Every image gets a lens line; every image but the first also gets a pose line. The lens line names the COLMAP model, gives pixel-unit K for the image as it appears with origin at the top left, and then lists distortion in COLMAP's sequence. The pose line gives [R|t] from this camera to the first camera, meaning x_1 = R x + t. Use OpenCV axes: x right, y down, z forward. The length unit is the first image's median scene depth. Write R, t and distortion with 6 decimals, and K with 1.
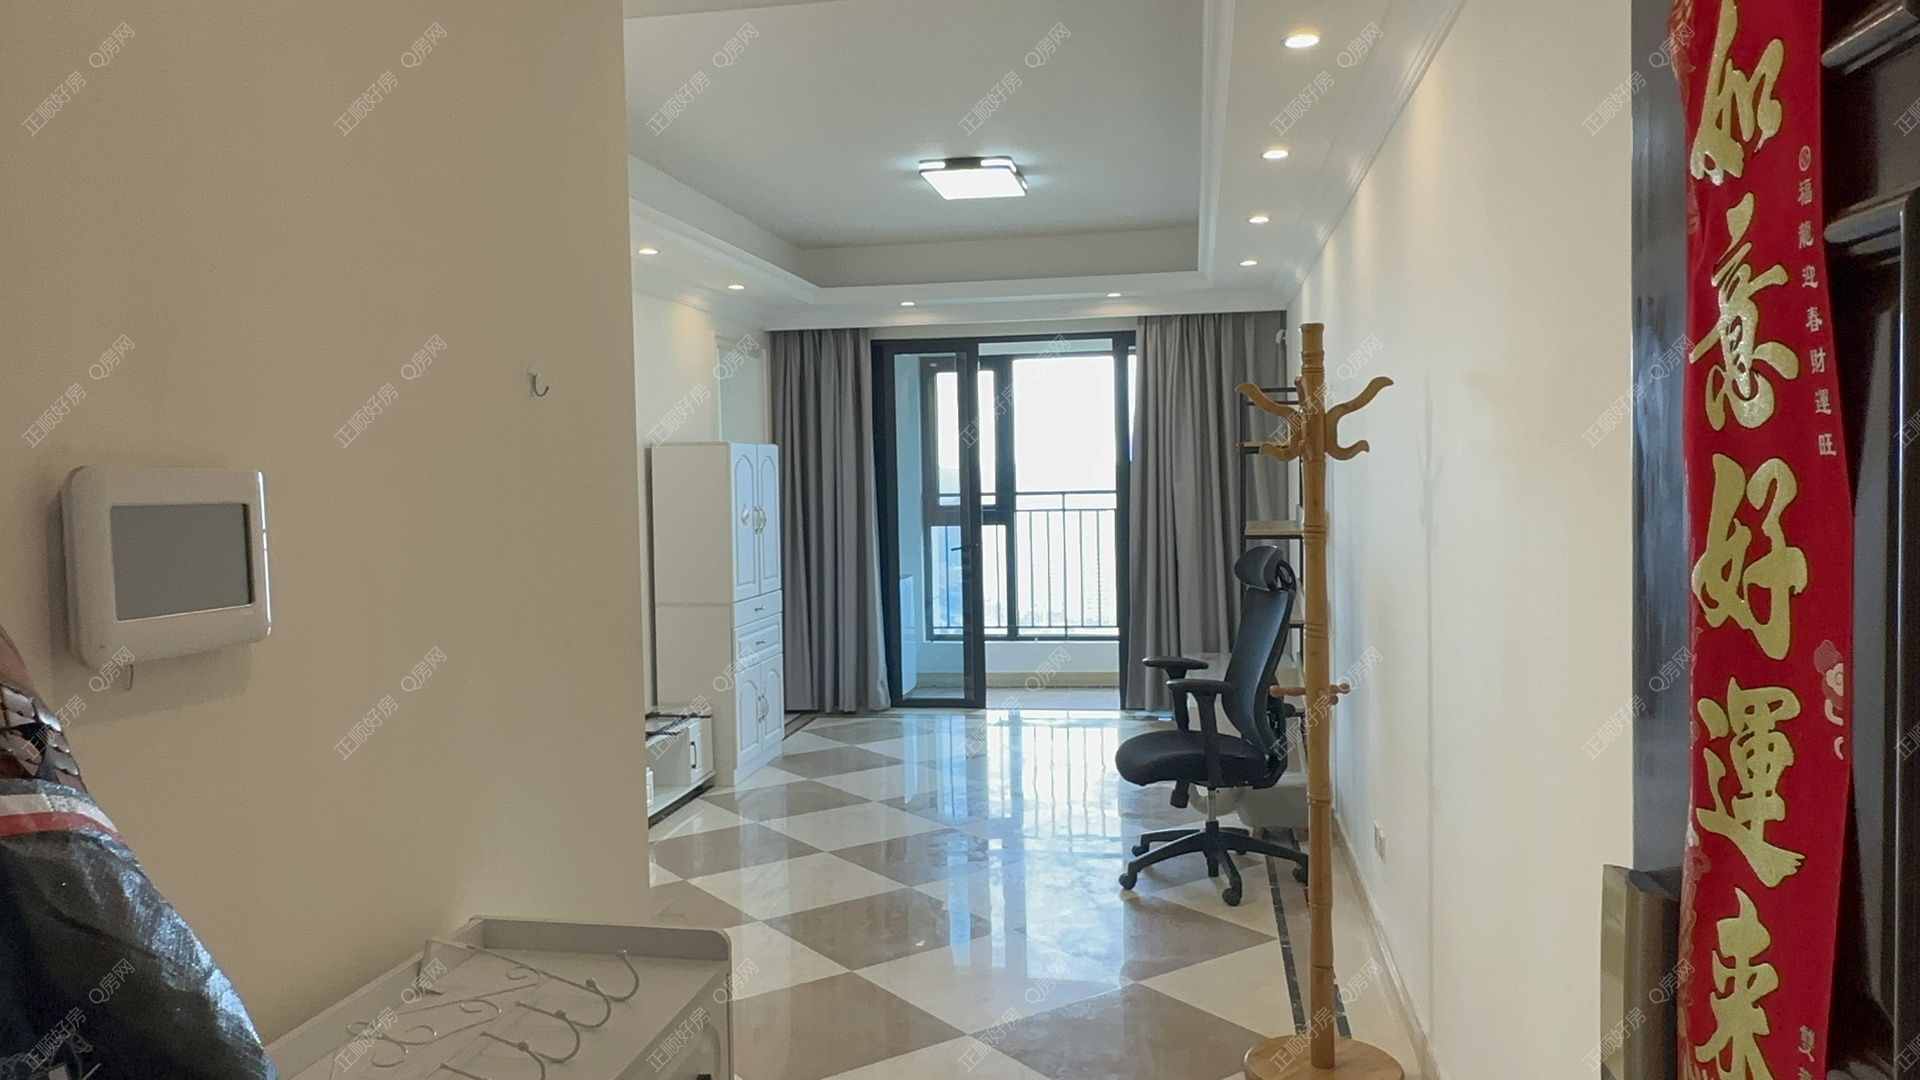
lens RADIAL K [[1404.0, 0, 957.5], [0, 1404.0, 533.3], [0, 0, 1]] dist [0.002135, 0.001006]
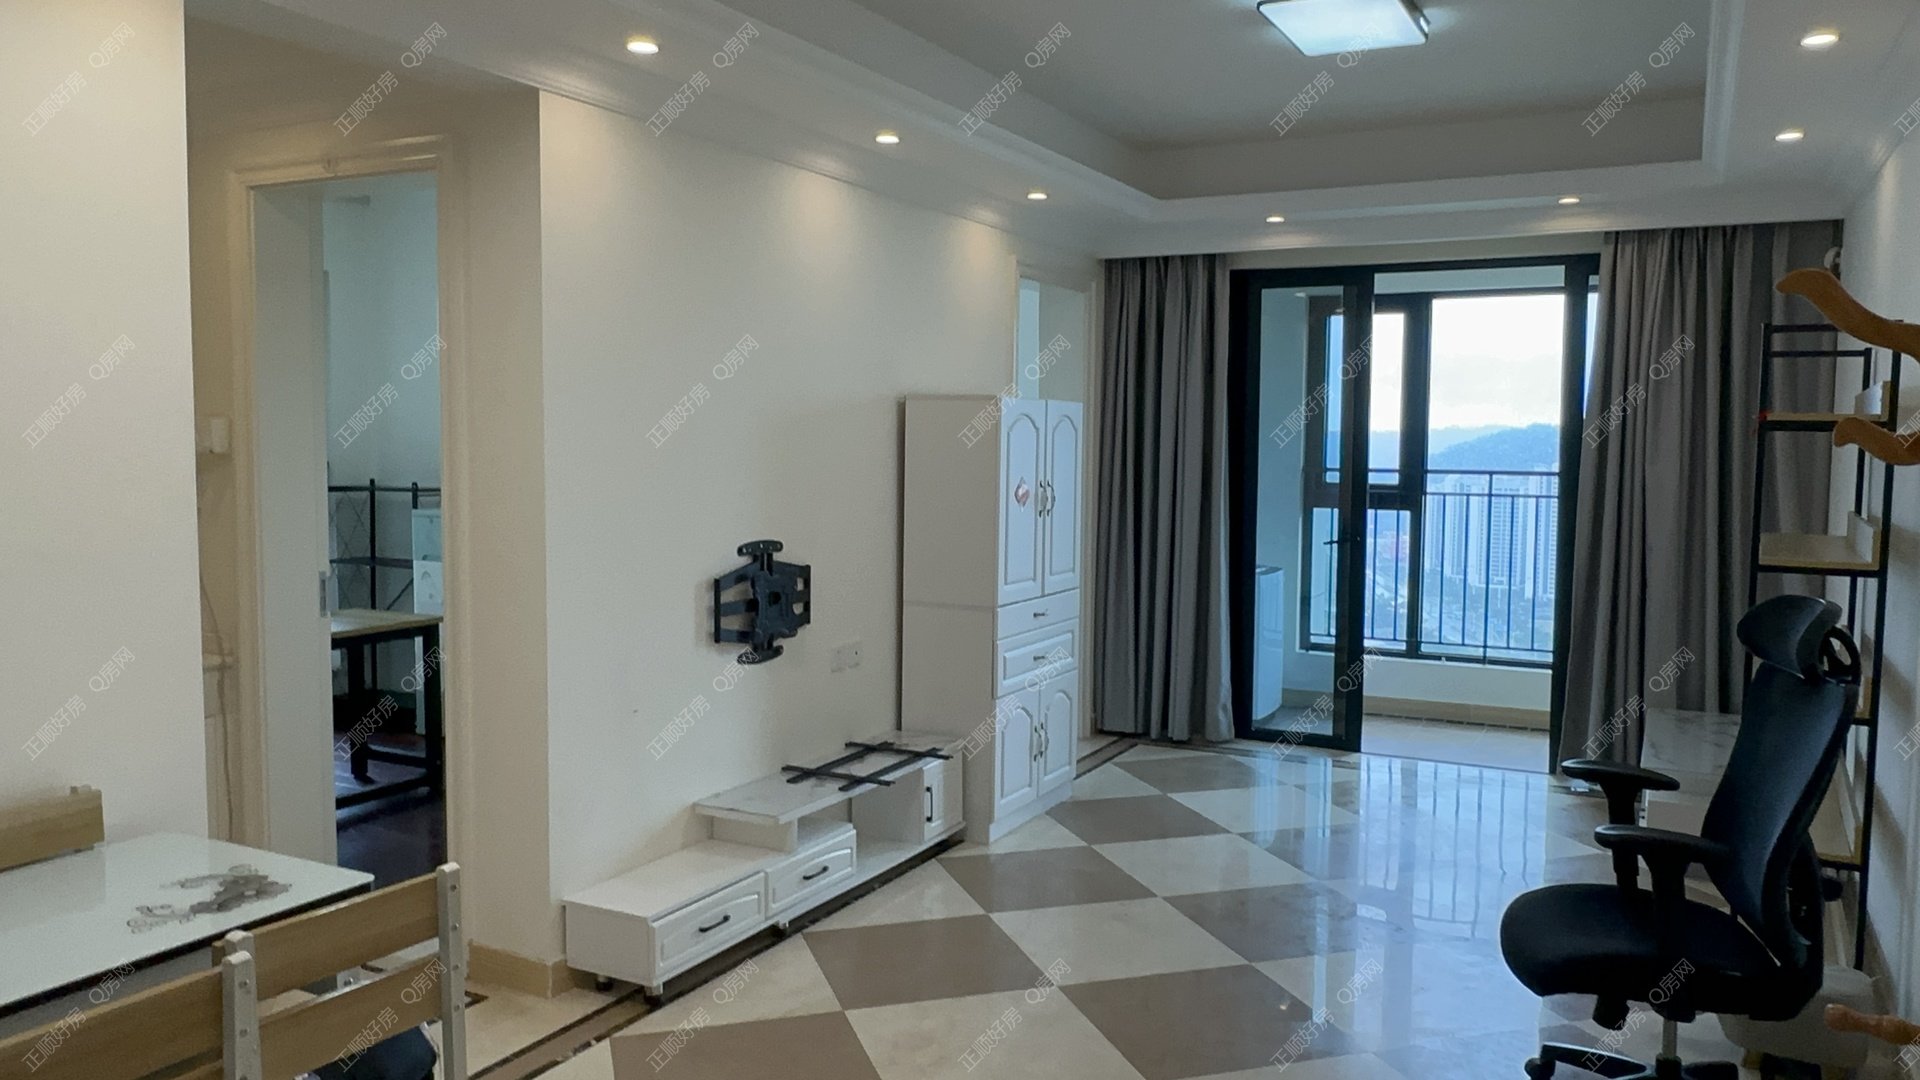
lens RADIAL K [[1404.0, 0, 957.5], [0, 1404.0, 533.3], [0, 0, 1]] dist [0.002135, 0.001006]
pose [[0.951239, 0.050600, -0.304275, 0.039832], [-0.041582, 0.998485, 0.036049, -0.013569], [0.305638, -0.021639, 0.951902, 0.212599]]
